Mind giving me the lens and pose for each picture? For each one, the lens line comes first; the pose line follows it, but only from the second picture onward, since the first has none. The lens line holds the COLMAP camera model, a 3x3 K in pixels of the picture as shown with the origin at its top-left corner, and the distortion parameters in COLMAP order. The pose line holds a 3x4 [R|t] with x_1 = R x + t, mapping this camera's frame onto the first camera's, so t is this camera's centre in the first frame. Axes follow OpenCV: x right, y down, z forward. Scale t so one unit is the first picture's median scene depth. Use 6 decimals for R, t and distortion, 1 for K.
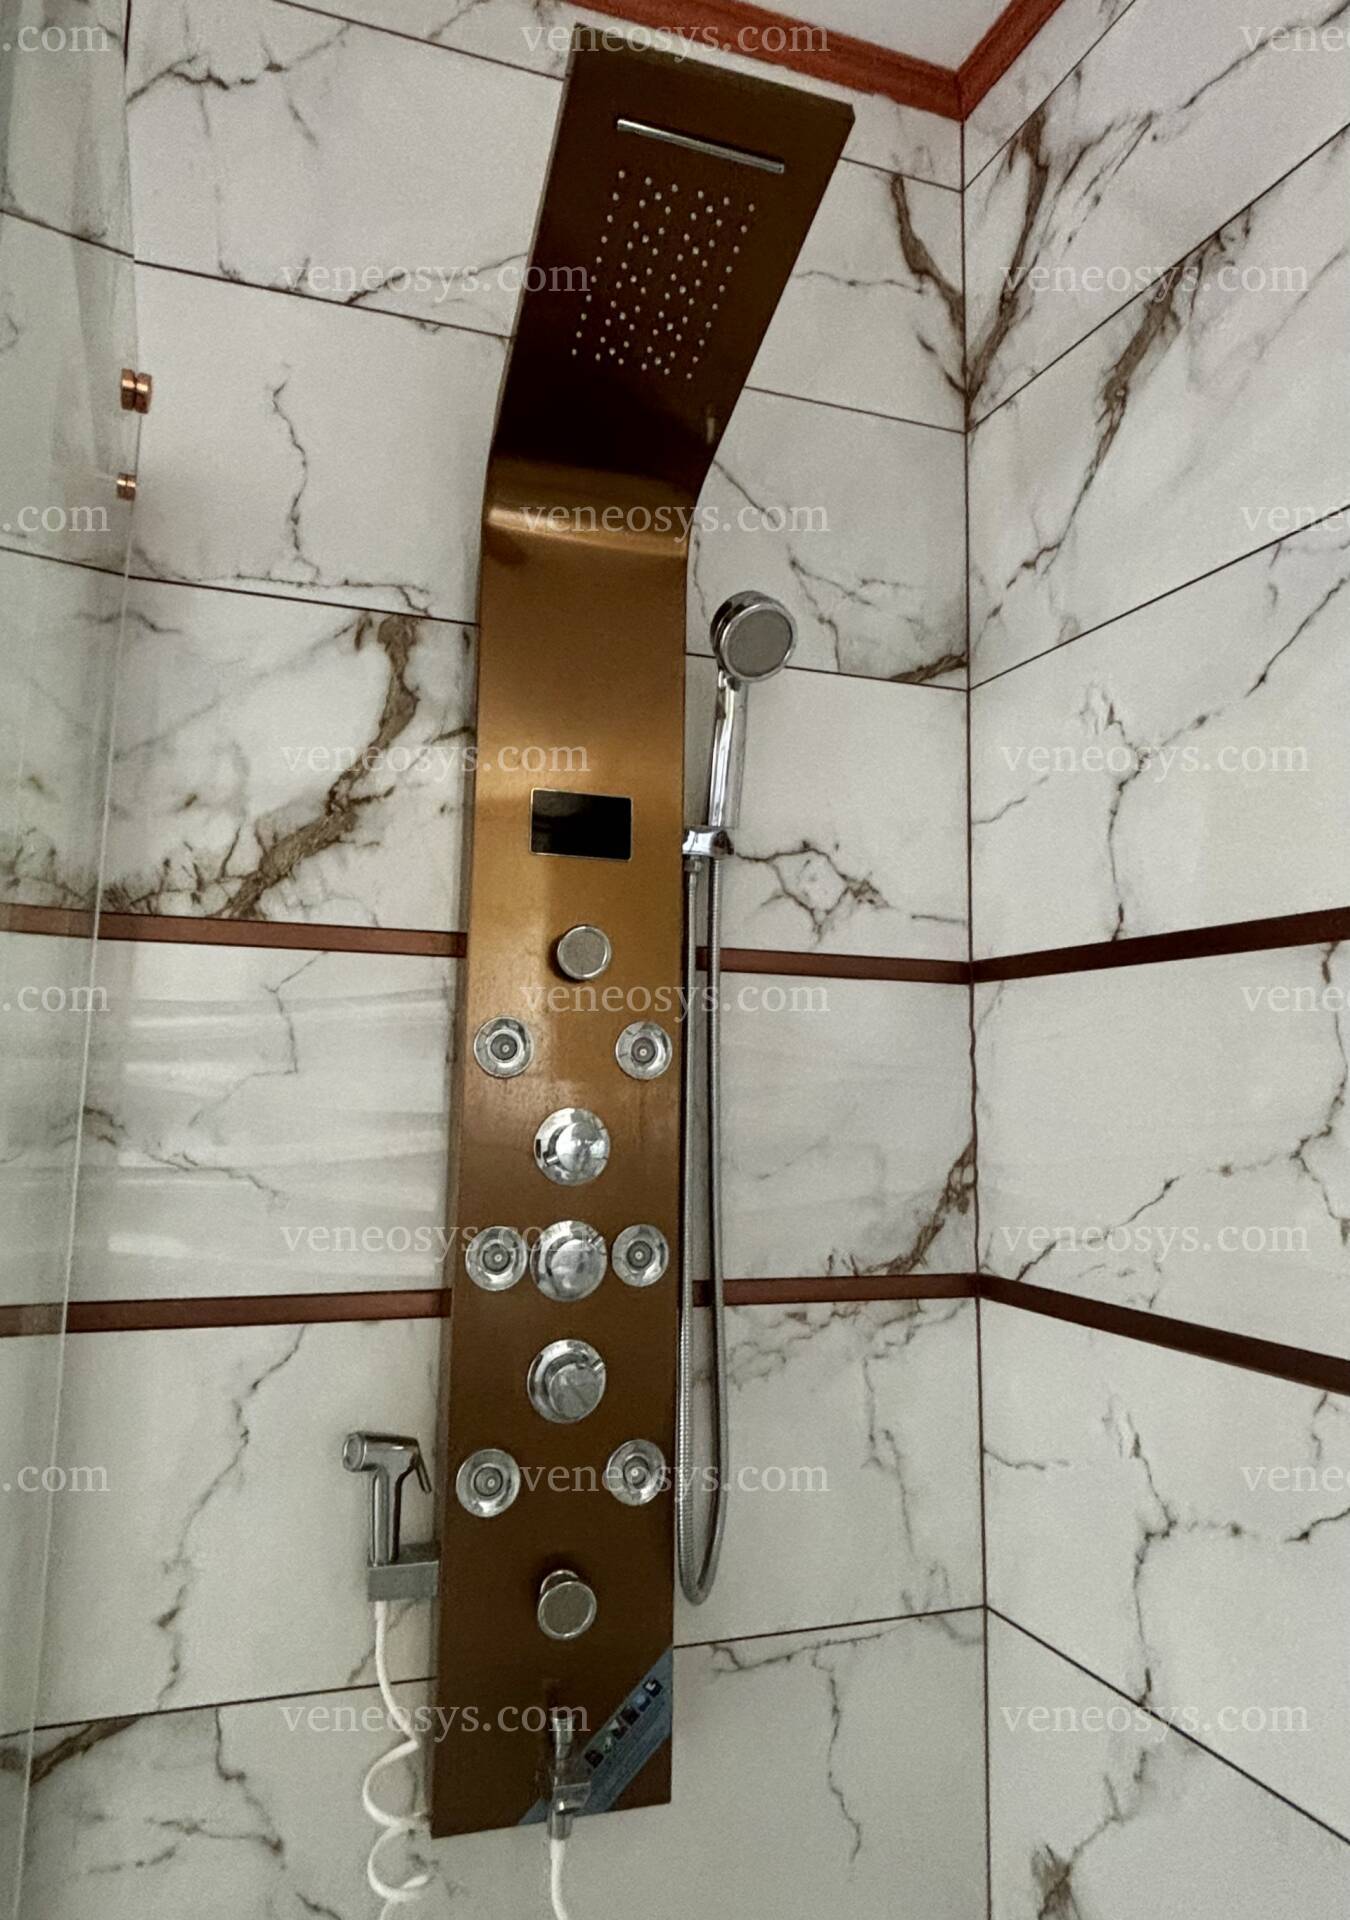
lens RADIAL K [[1080.7, 0, 656.1], [0, 1080.7, 963.8], [0, 0, 1]] dist [0.012647, -0.015697]
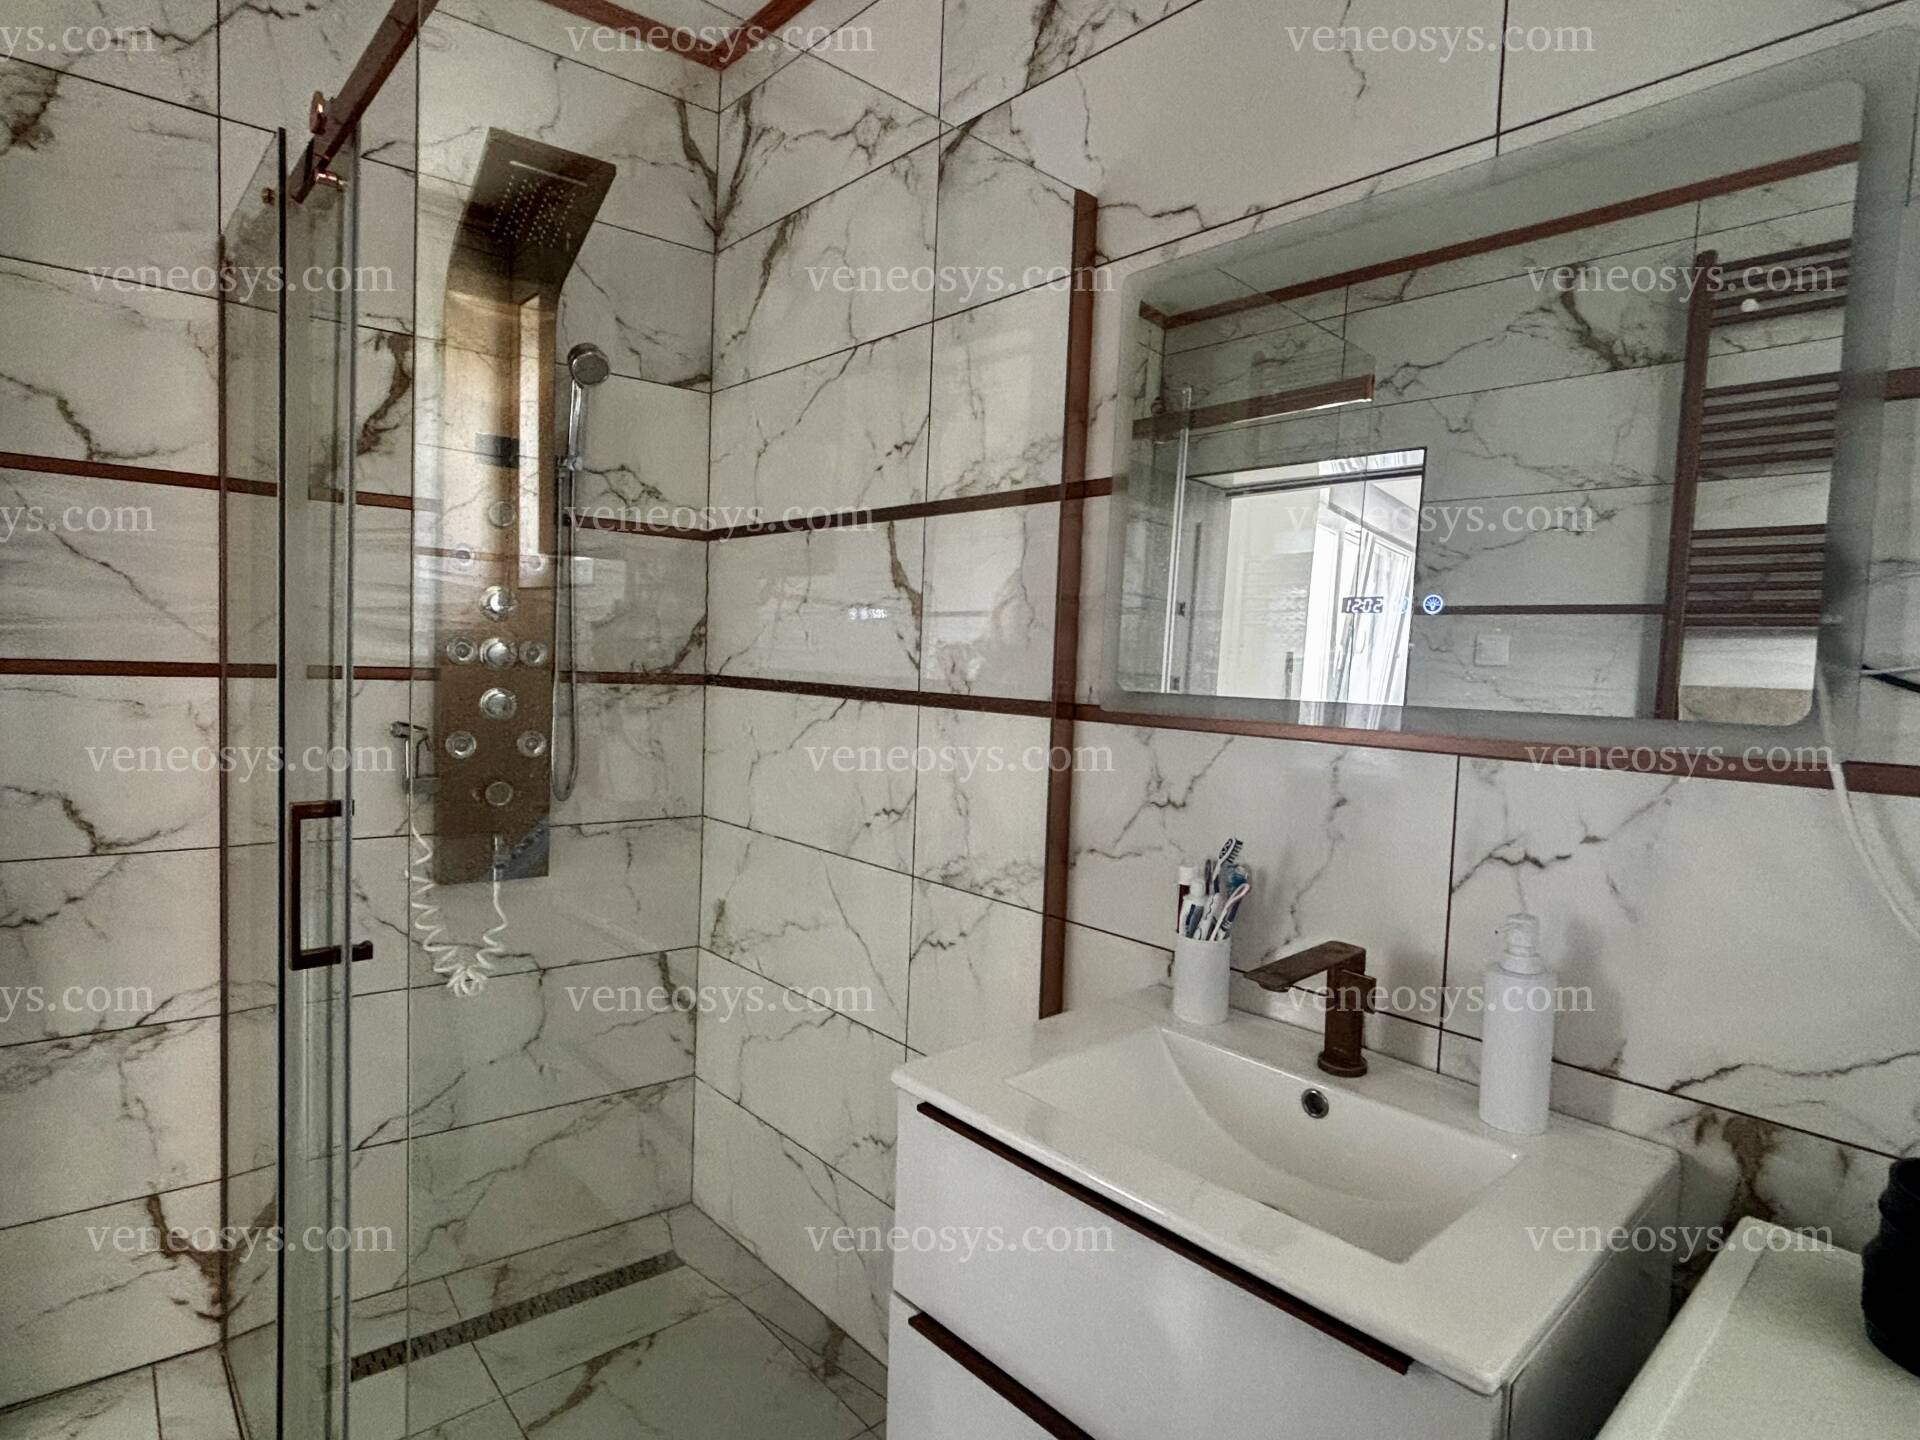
lens RADIAL K [[1013.8, 0, 961.1], [0, 1013.8, 719.0], [0, 0, 1]] dist [0.004937, -0.002924]
pose [[0.946119, 0.000283, 0.323819, 0.132197], [-0.058634, 0.983620, 0.170453, -0.005101], [-0.318466, -0.180255, 0.930638, -1.157436]]
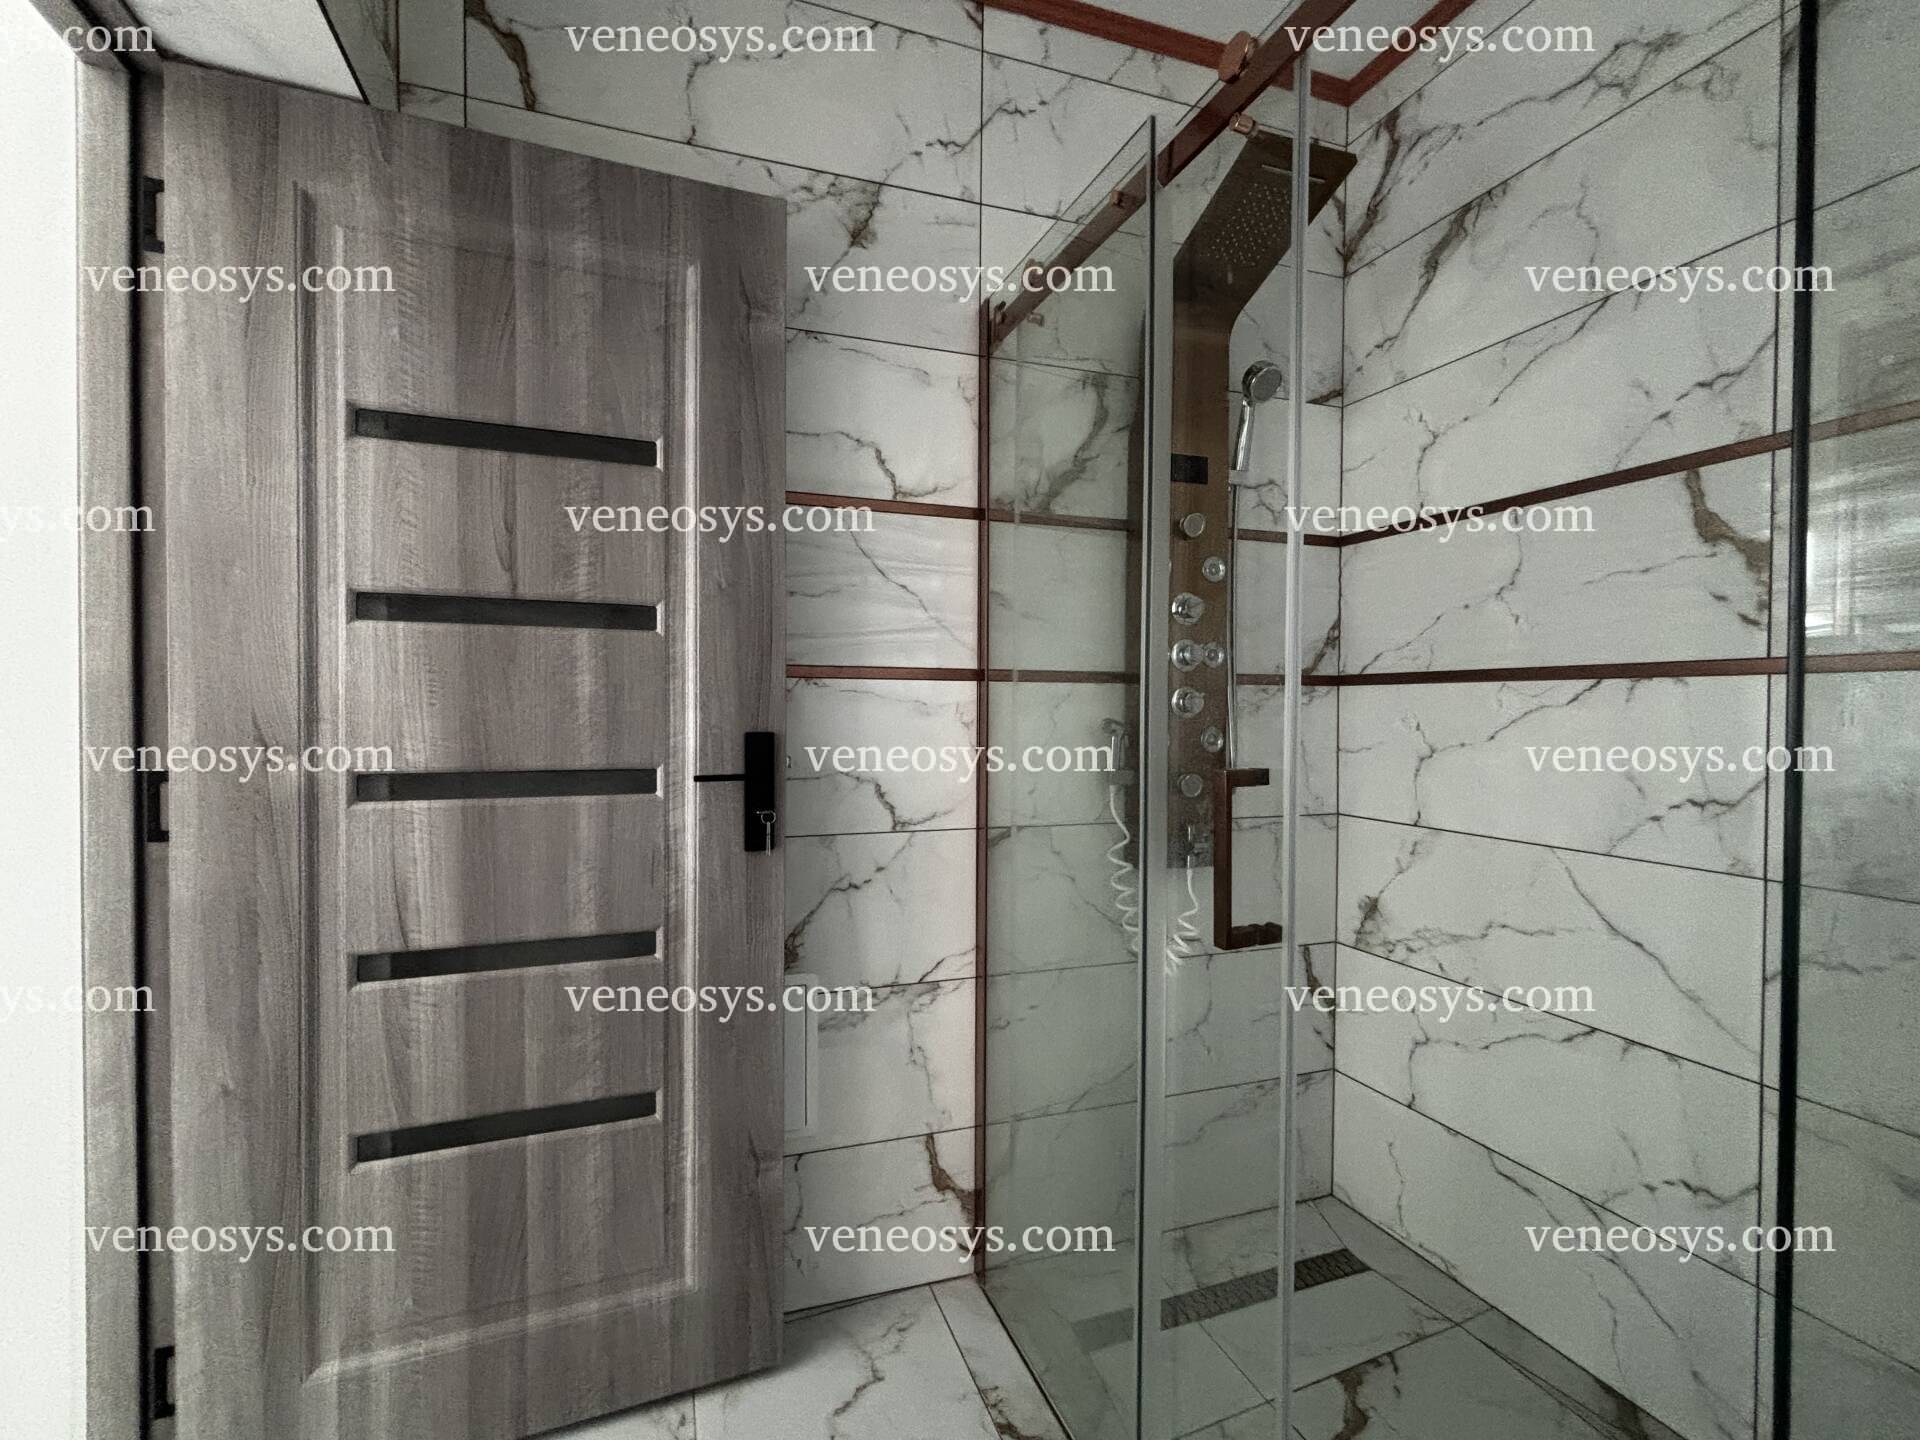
lens RADIAL K [[762.7, 0, 959.8], [0, 762.7, 723.7], [0, 0, 1]] dist [-0.000856, 0.001287]
pose [[0.999946, -0.009837, -0.003260, -0.523111], [0.010172, 0.991809, 0.127323, 0.184739], [0.001980, -0.127349, 0.991856, -0.637118]]
